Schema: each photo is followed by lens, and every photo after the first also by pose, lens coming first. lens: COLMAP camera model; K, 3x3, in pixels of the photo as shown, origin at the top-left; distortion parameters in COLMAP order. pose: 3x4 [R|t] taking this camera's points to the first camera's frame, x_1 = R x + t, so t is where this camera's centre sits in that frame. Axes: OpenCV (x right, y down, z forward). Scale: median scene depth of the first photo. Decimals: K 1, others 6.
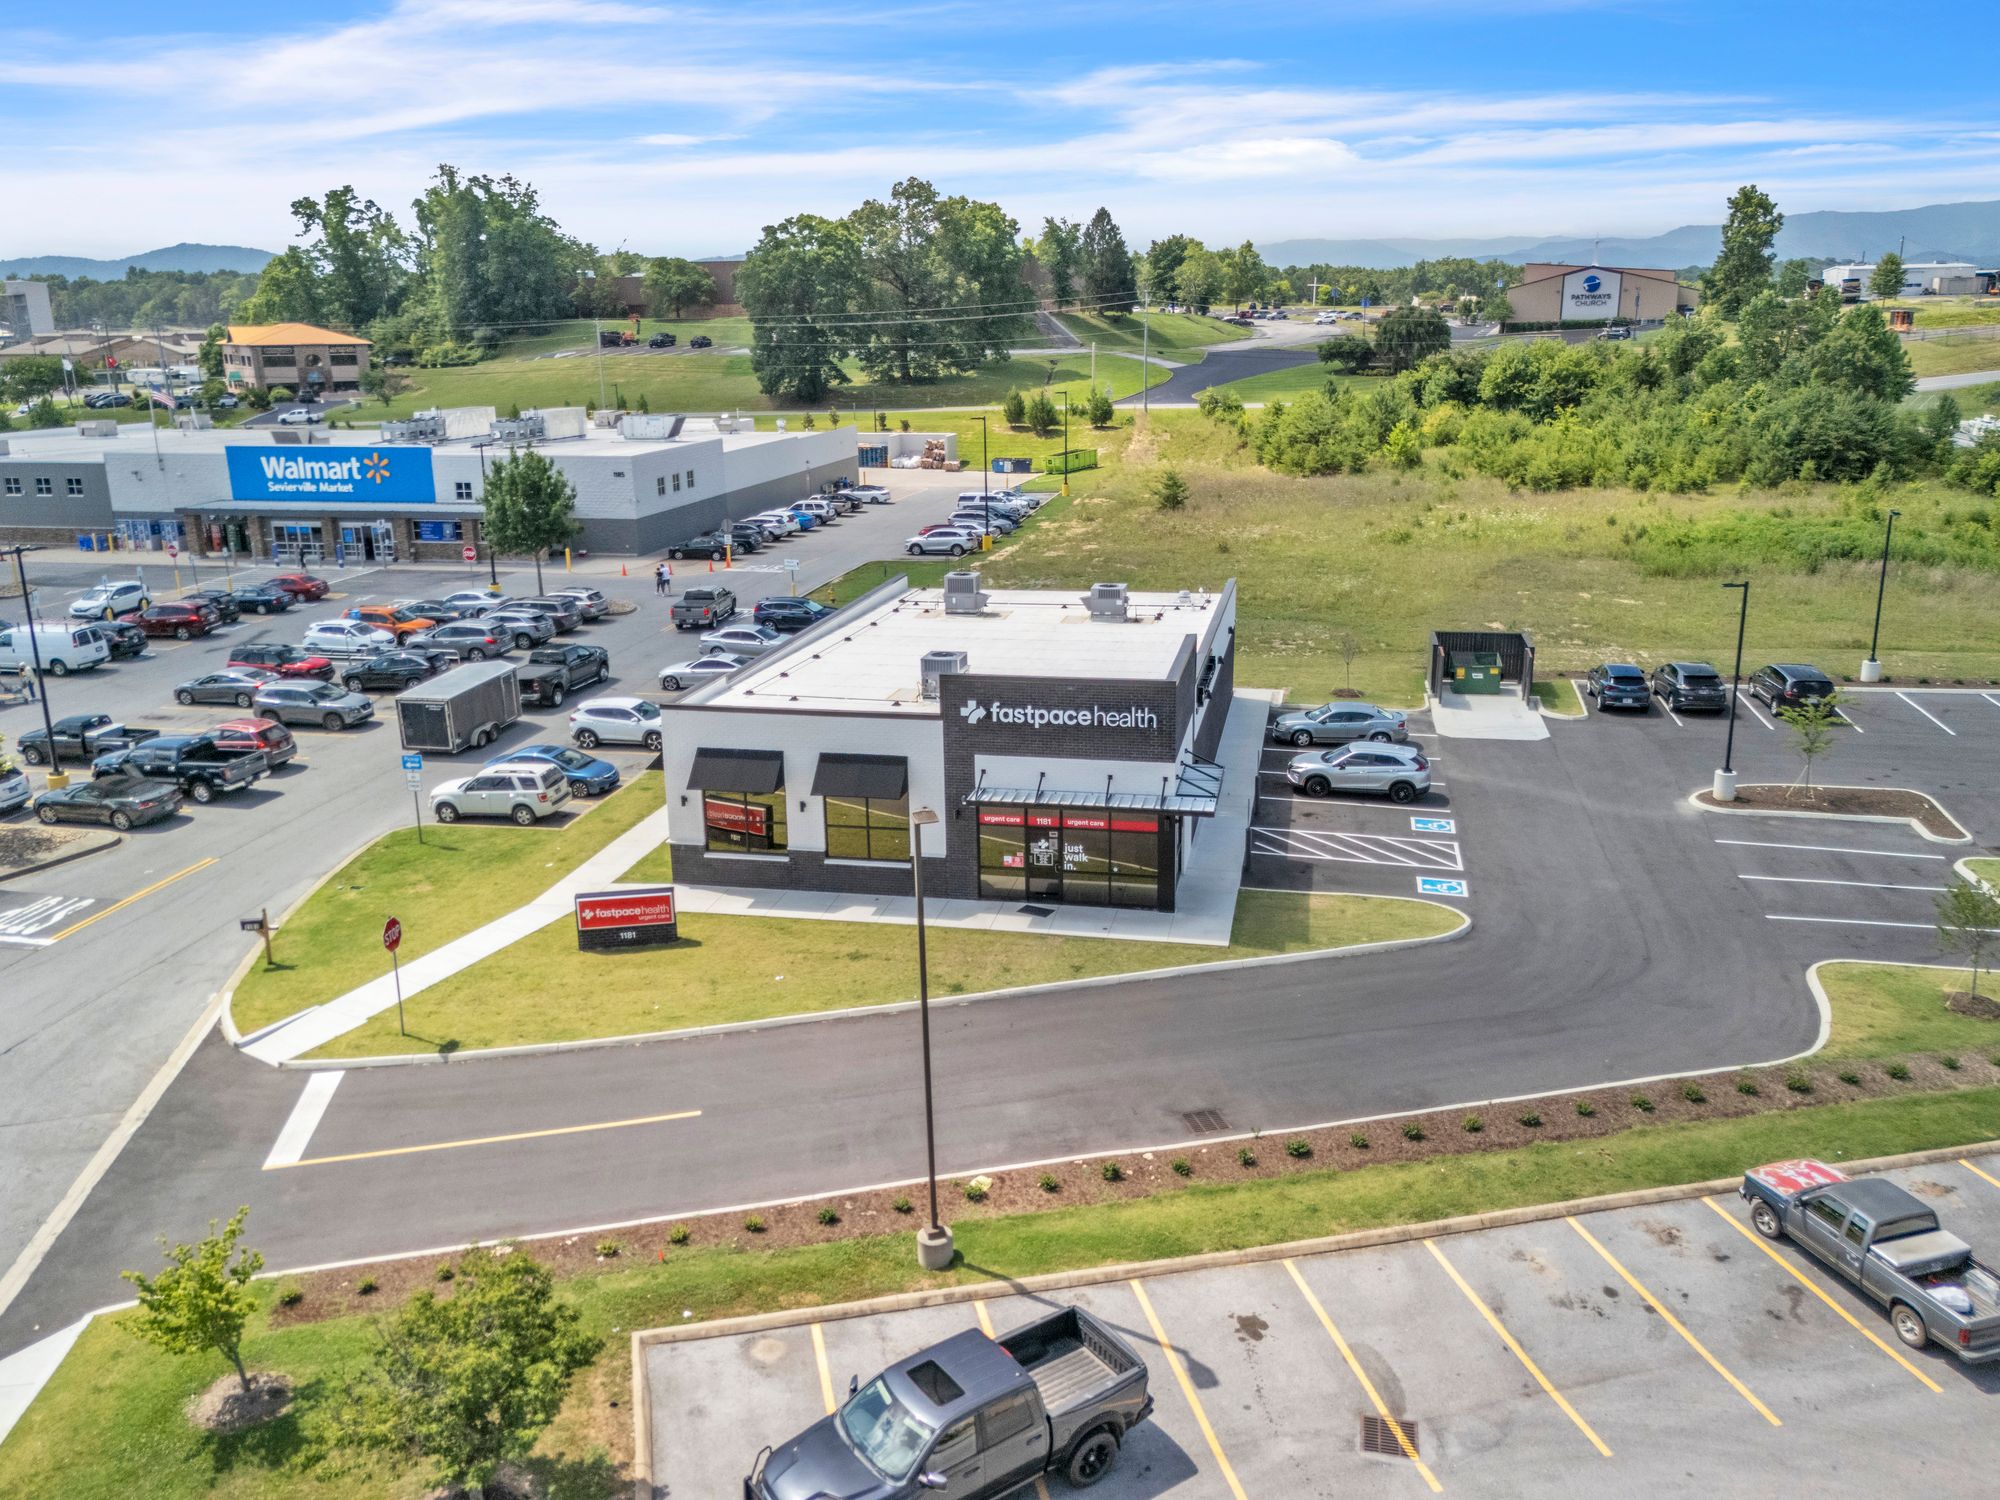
lens RADIAL K [[1549.7, 0, 1005.5], [0, 1549.7, 746.2], [0, 0, 1]] dist [0.074040, -0.081420]
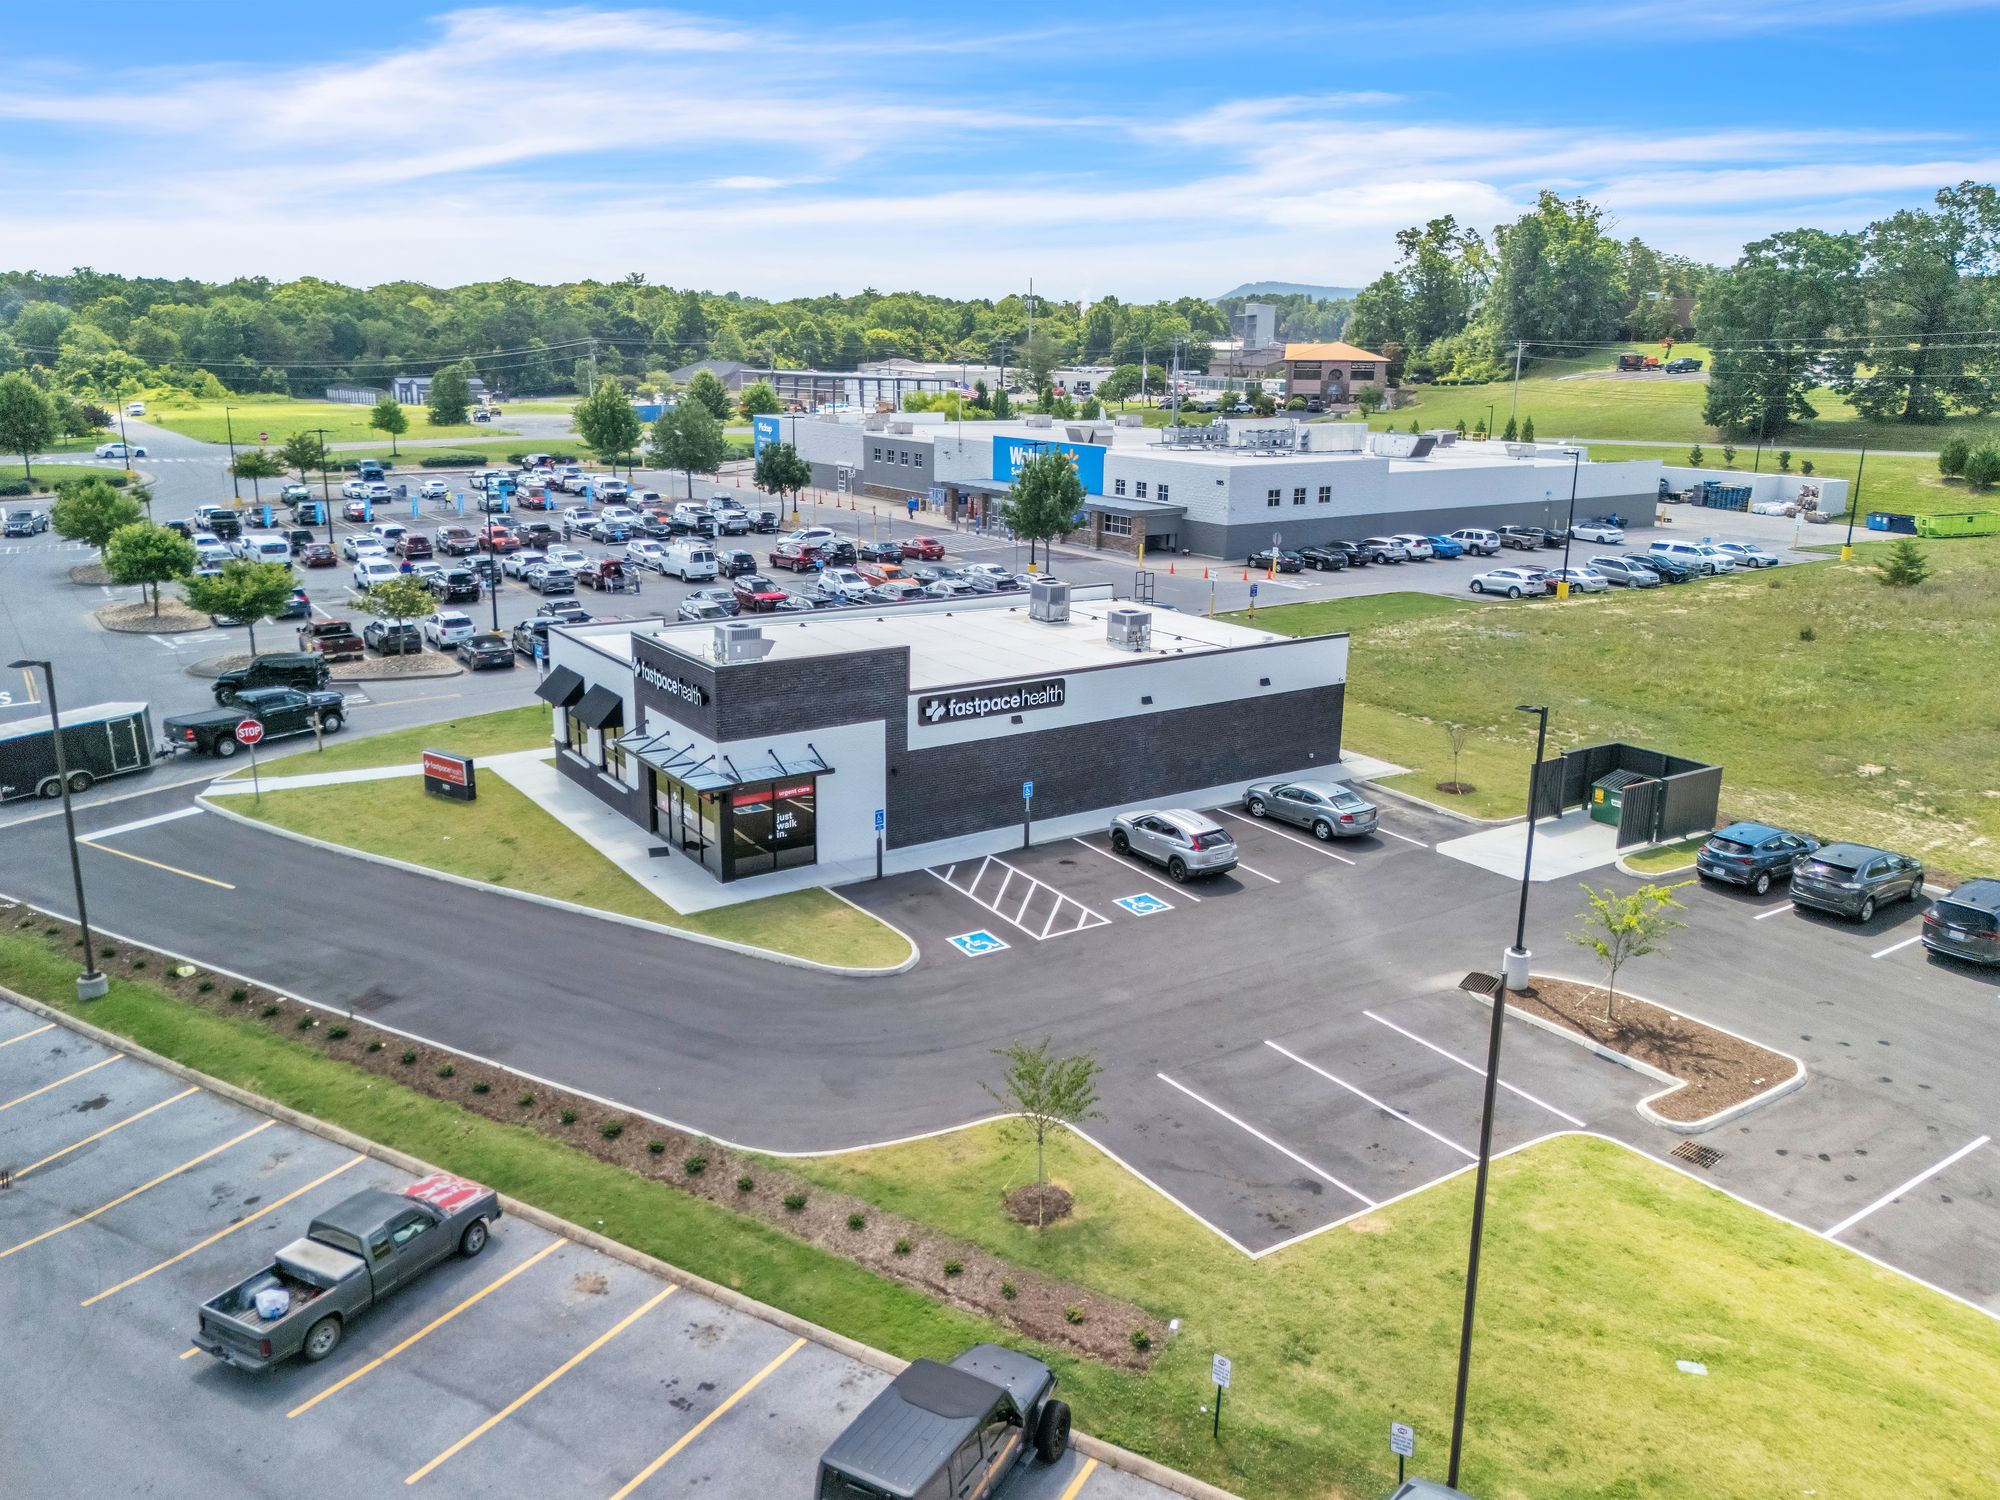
lens RADIAL K [[1510.6, 0, 1006.0], [0, 1510.6, 755.8], [0, 0, 1]] dist [0.074857, -0.080388]
pose [[0.719892, 0.207033, -0.662490, 0.770440], [-0.207677, 0.975000, 0.079024, -0.085571], [0.662288, 0.080696, 0.744891, 0.278506]]
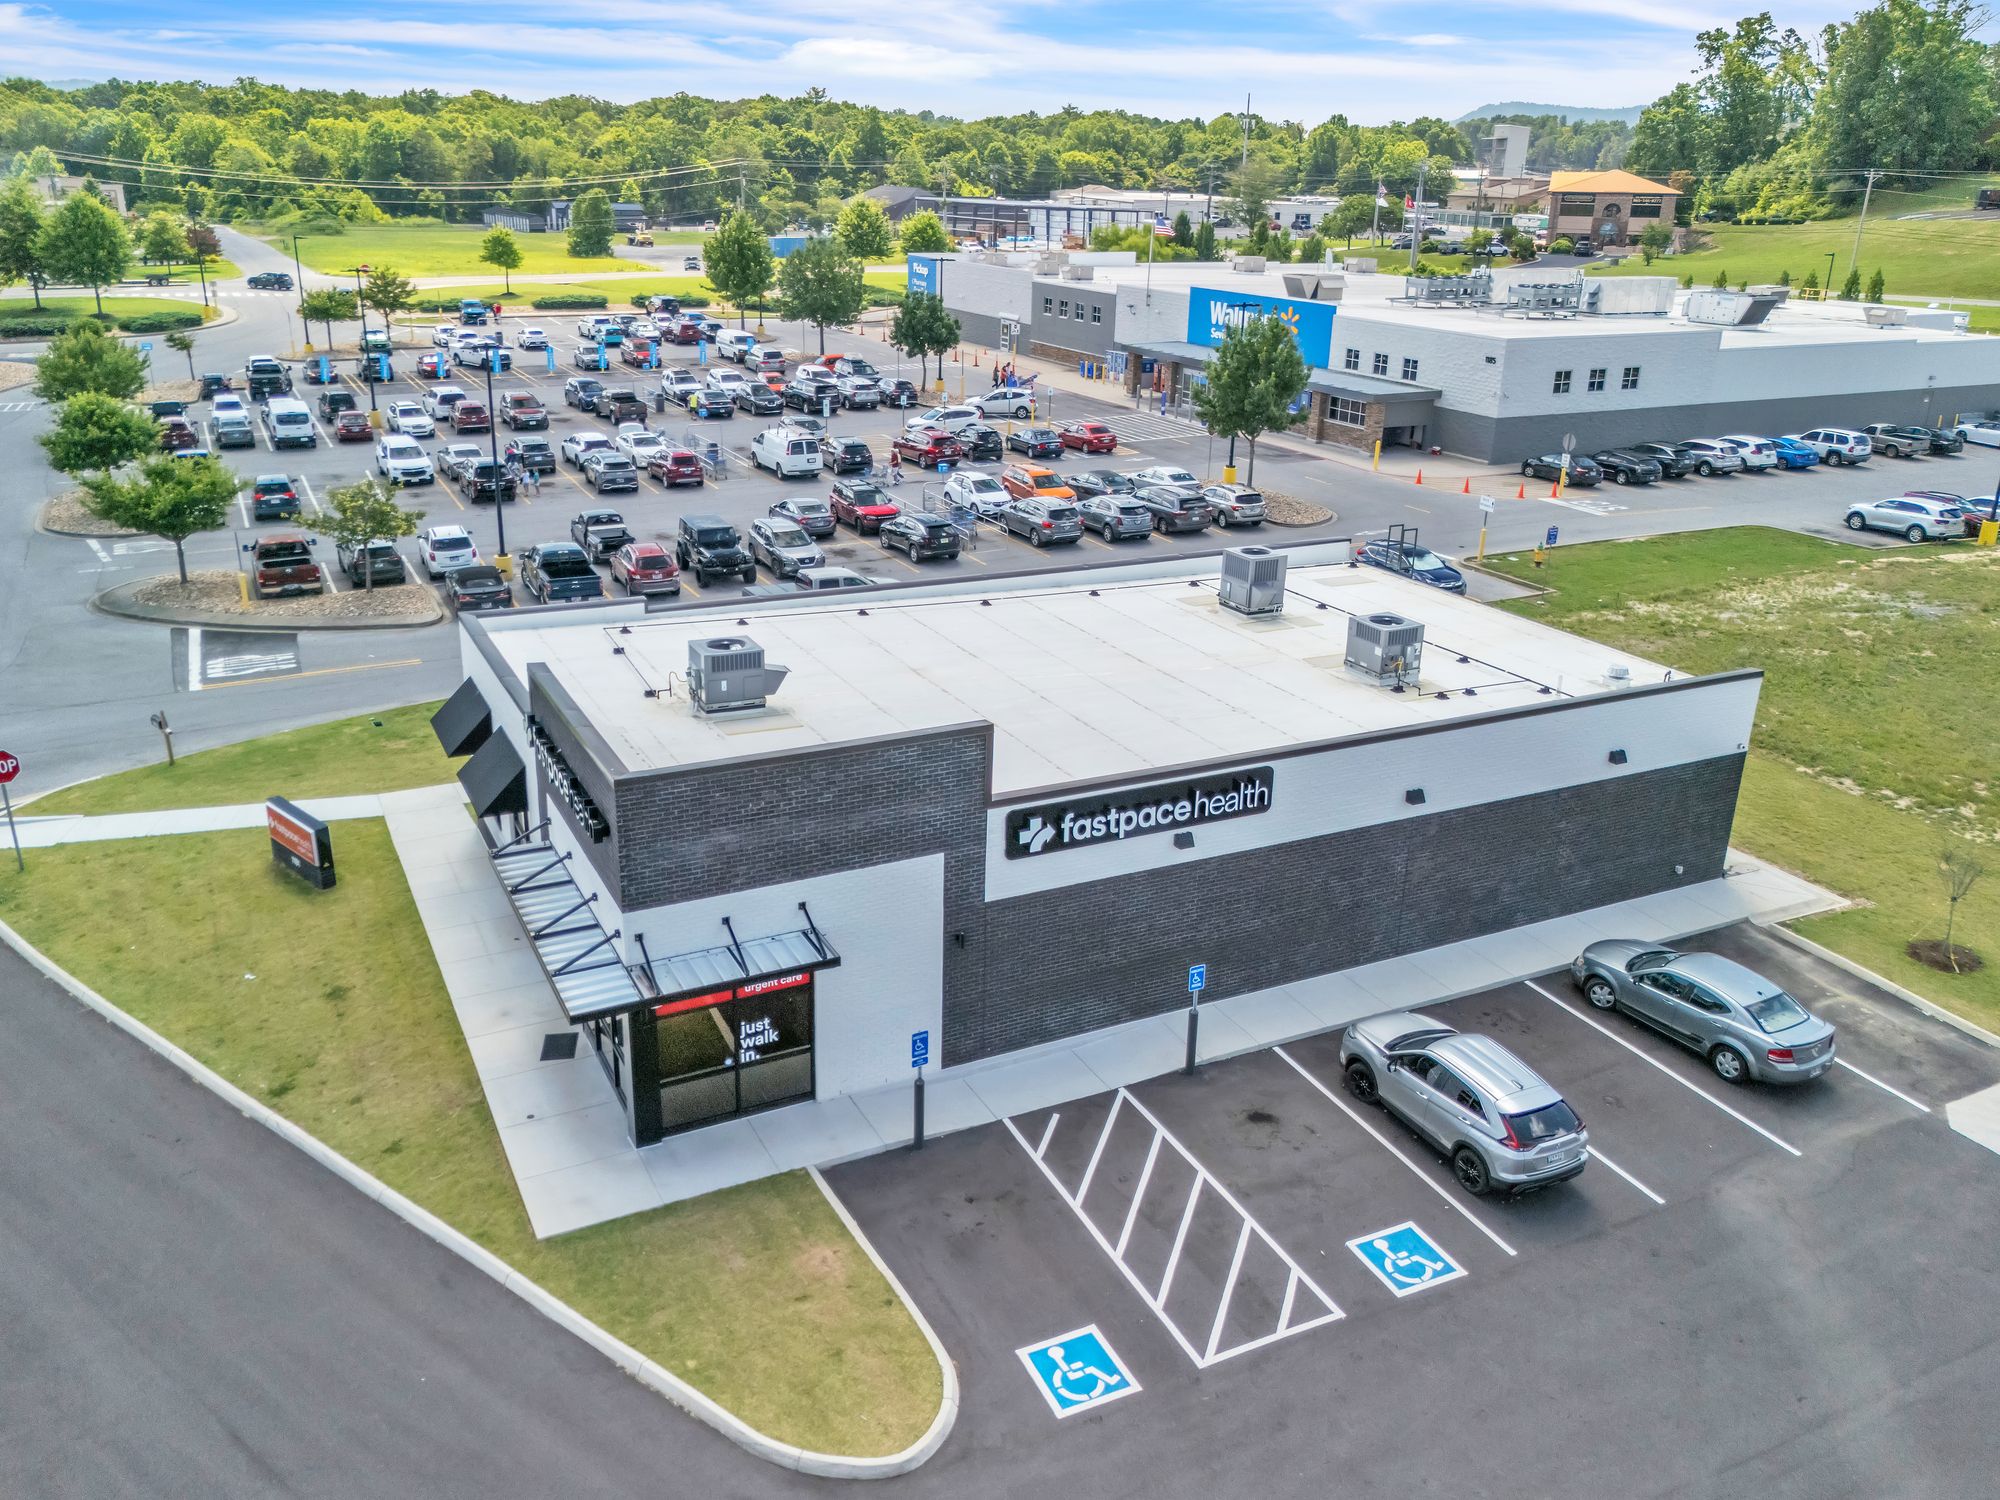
lens RADIAL K [[1562.5, 0, 1004.6], [0, 1562.5, 752.6], [0, 0, 1]] dist [0.058481, -0.045161]
pose [[0.626682, 0.301583, -0.718553, 0.489960], [-0.238004, 0.952092, 0.192027, -0.157704], [0.742041, 0.050678, 0.668437, 0.569185]]
